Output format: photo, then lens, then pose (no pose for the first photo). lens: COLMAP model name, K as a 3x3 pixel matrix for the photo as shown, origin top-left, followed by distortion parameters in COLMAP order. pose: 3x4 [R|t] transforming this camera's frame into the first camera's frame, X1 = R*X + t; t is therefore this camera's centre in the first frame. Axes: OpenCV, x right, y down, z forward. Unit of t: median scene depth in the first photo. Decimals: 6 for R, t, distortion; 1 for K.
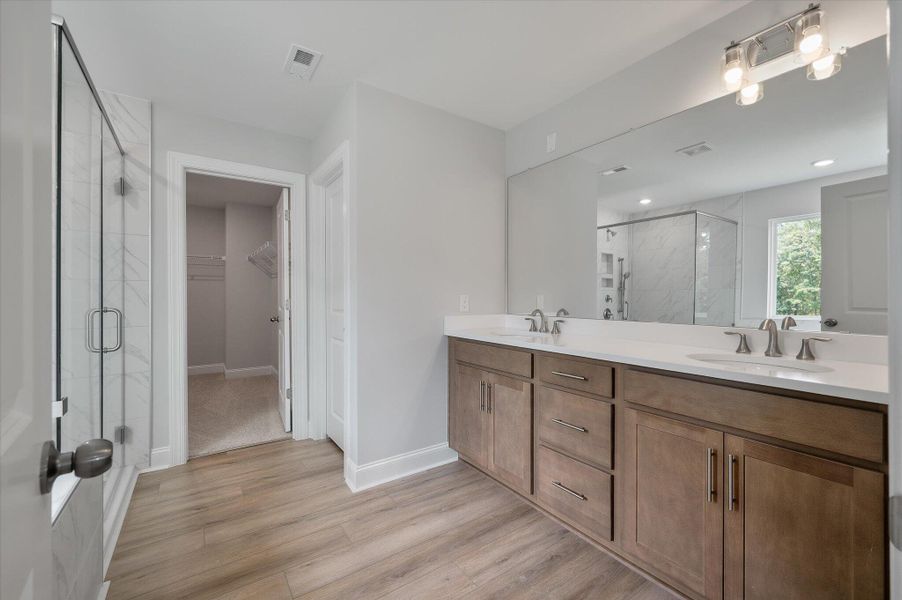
lens RADIAL K [[363.0, 0, 462.6], [0, 363.0, 299.0], [0, 0, 1]] dist [-0.001919, -0.001035]
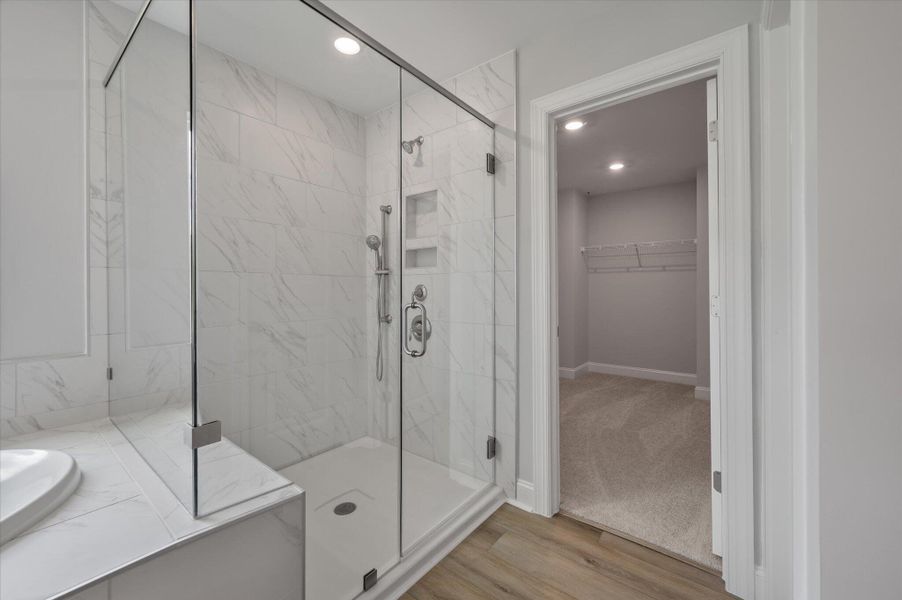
lens RADIAL K [[363.0, 0, 460.6], [0, 363.0, 289.4], [0, 0, 1]] dist [-0.001919, -0.001035]
pose [[0.275215, -0.005603, -0.961366, -0.115860], [-0.007348, 0.999942, -0.007931, 0.000403], [0.961355, 0.009247, 0.275157, 0.663817]]
